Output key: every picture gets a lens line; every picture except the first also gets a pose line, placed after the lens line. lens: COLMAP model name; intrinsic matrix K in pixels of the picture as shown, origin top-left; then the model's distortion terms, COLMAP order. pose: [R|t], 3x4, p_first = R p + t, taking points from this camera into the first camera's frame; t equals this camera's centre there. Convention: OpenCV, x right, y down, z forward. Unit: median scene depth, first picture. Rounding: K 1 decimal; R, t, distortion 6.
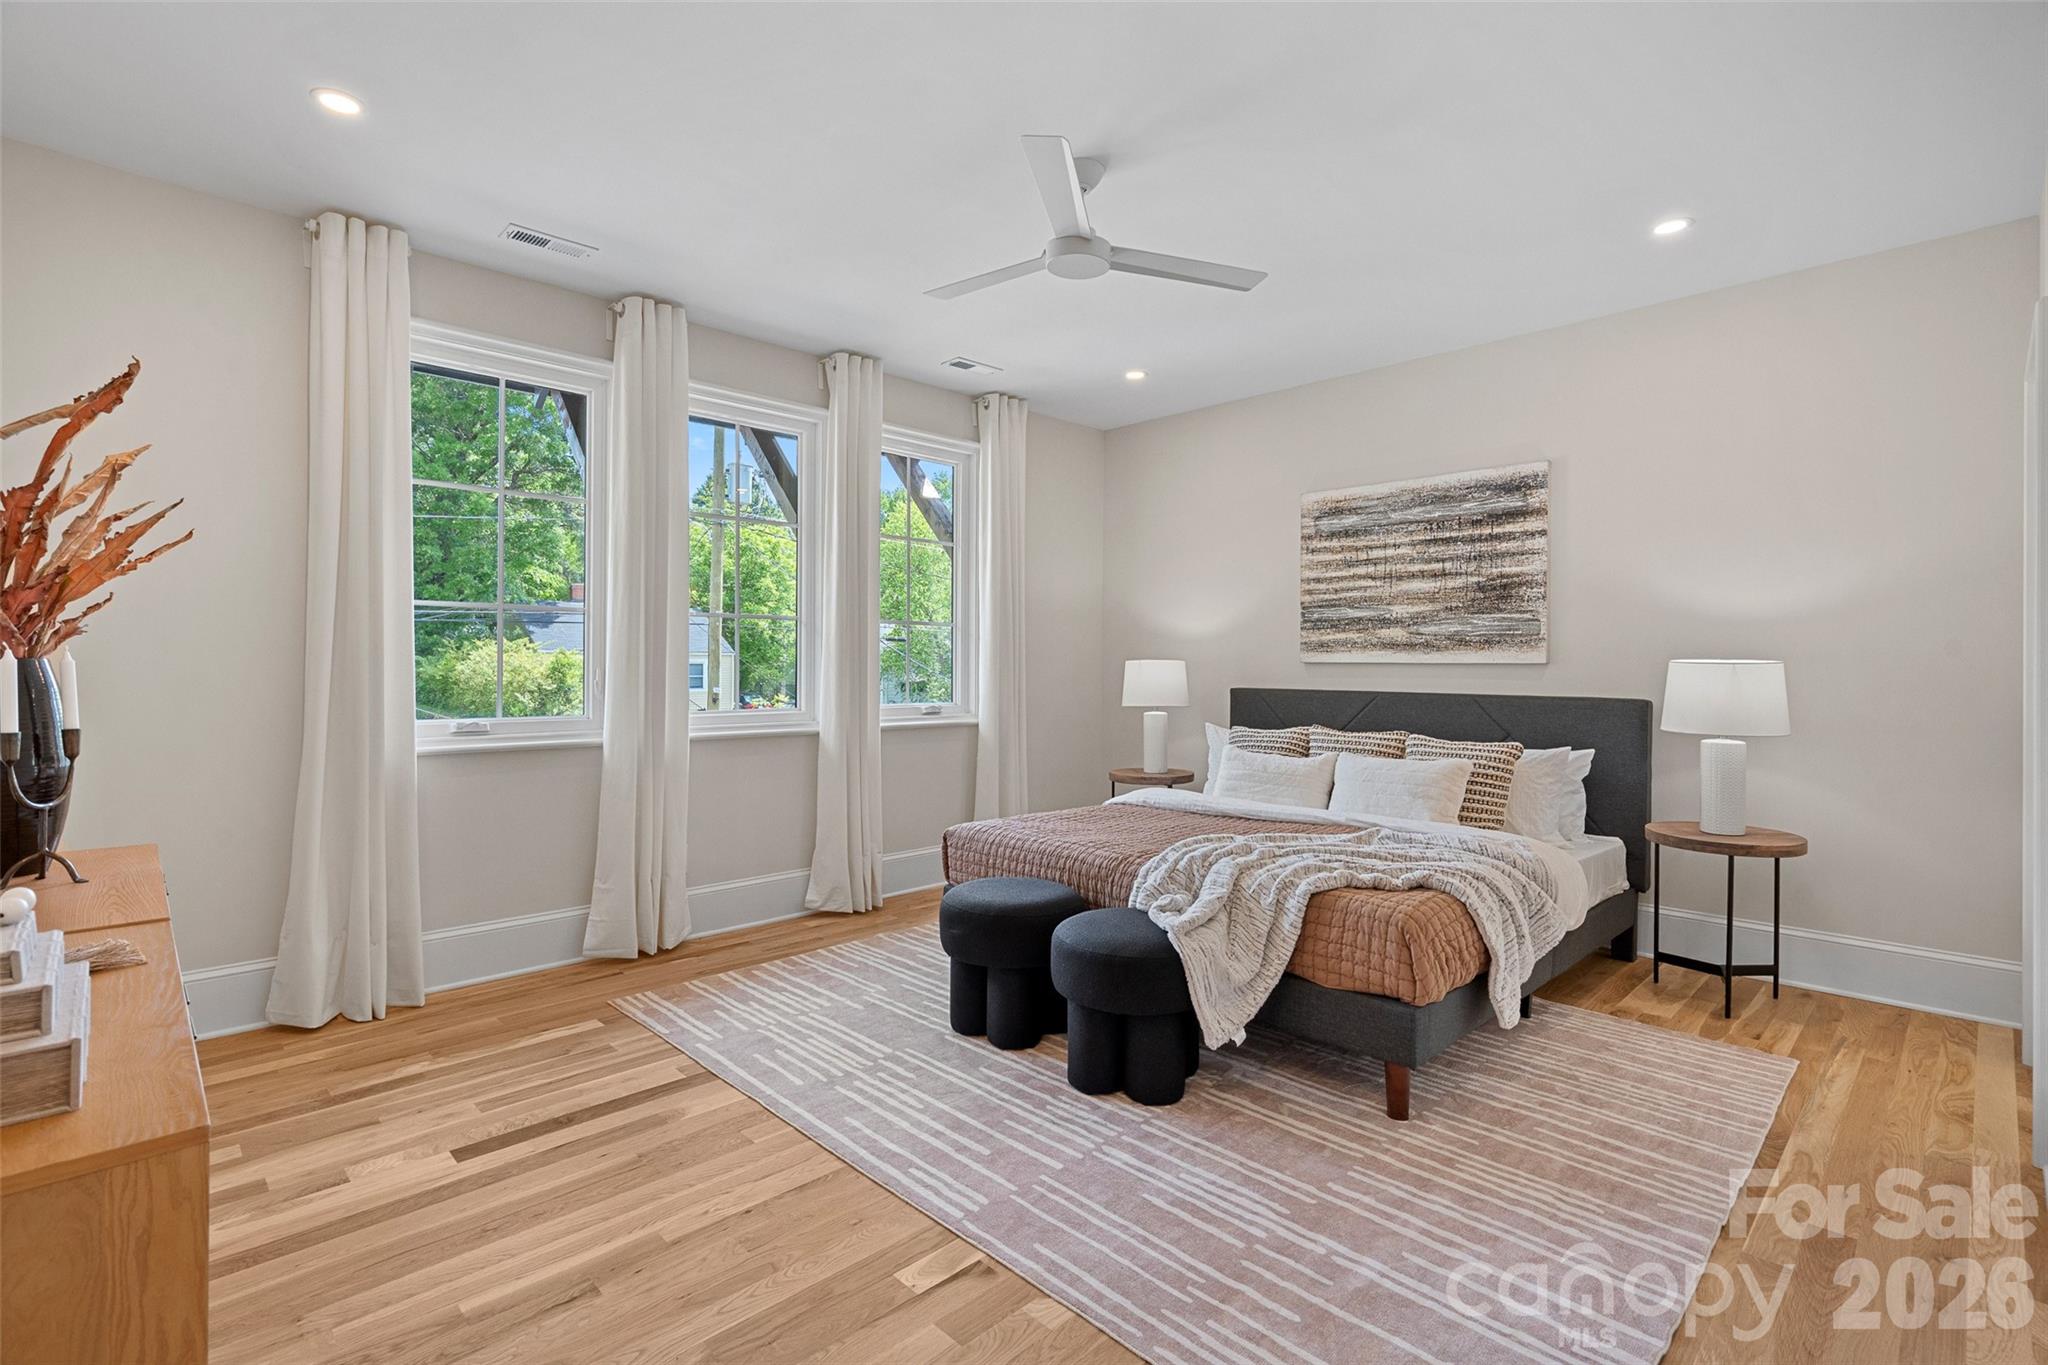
lens RADIAL K [[946.7, 0, 1029.0], [0, 946.7, 677.7], [0, 0, 1]] dist [-0.004217, 0.003253]
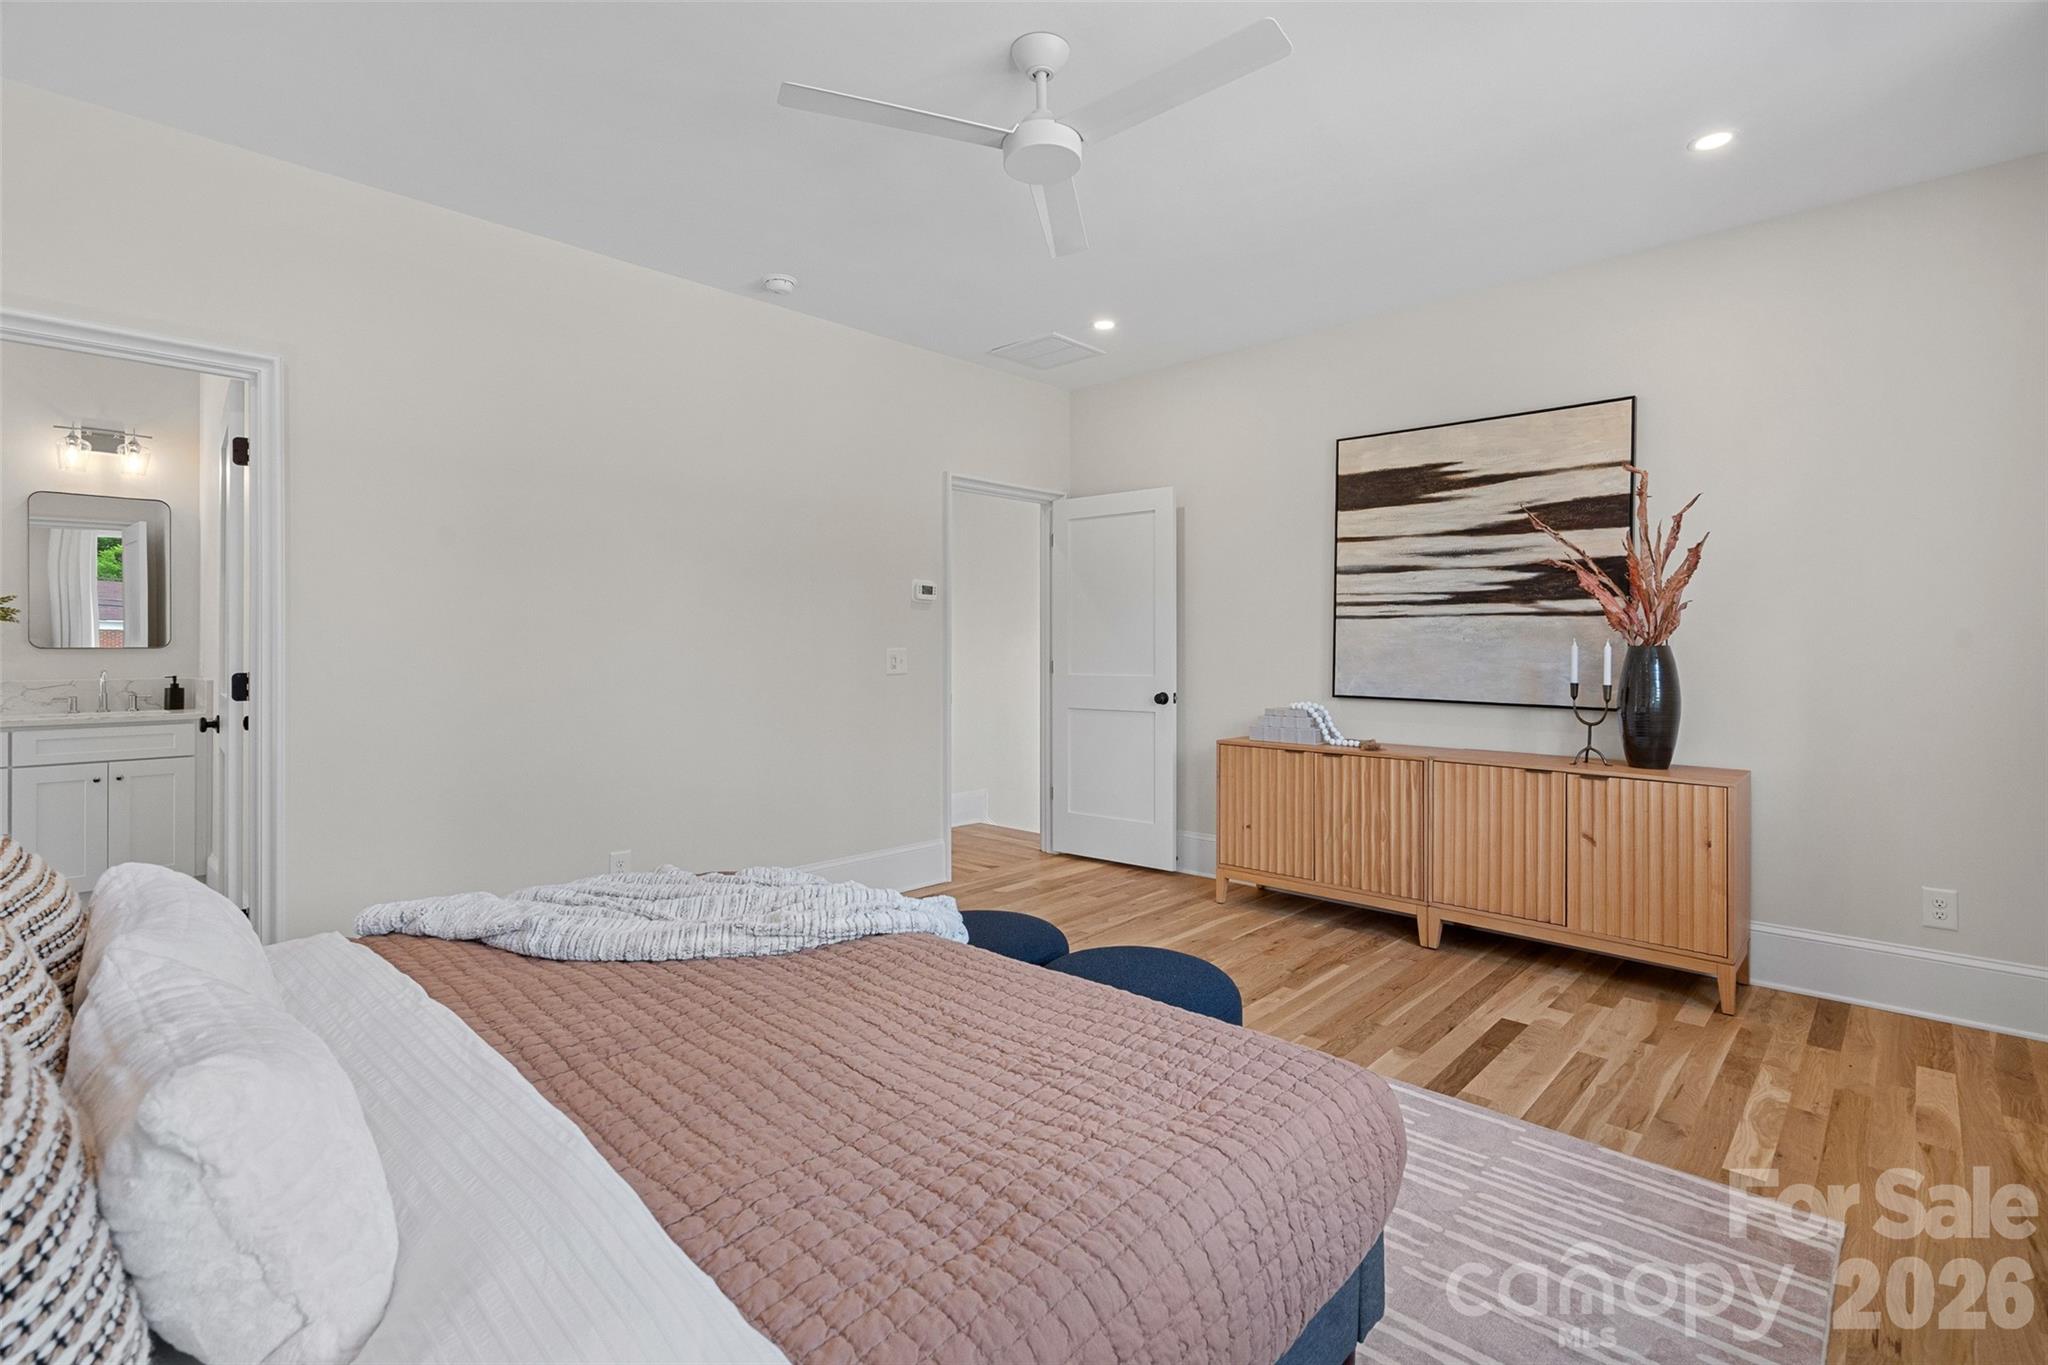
lens RADIAL K [[946.7, 0, 1051.2], [0, 946.7, 641.5], [0, 0, 1]] dist [-0.004217, 0.003253]
pose [[-0.998815, 0.002165, -0.048626, 0.085934], [0.002177, 0.999998, -0.000206, -0.021020], [0.048626, -0.000312, -0.998817, 1.918648]]
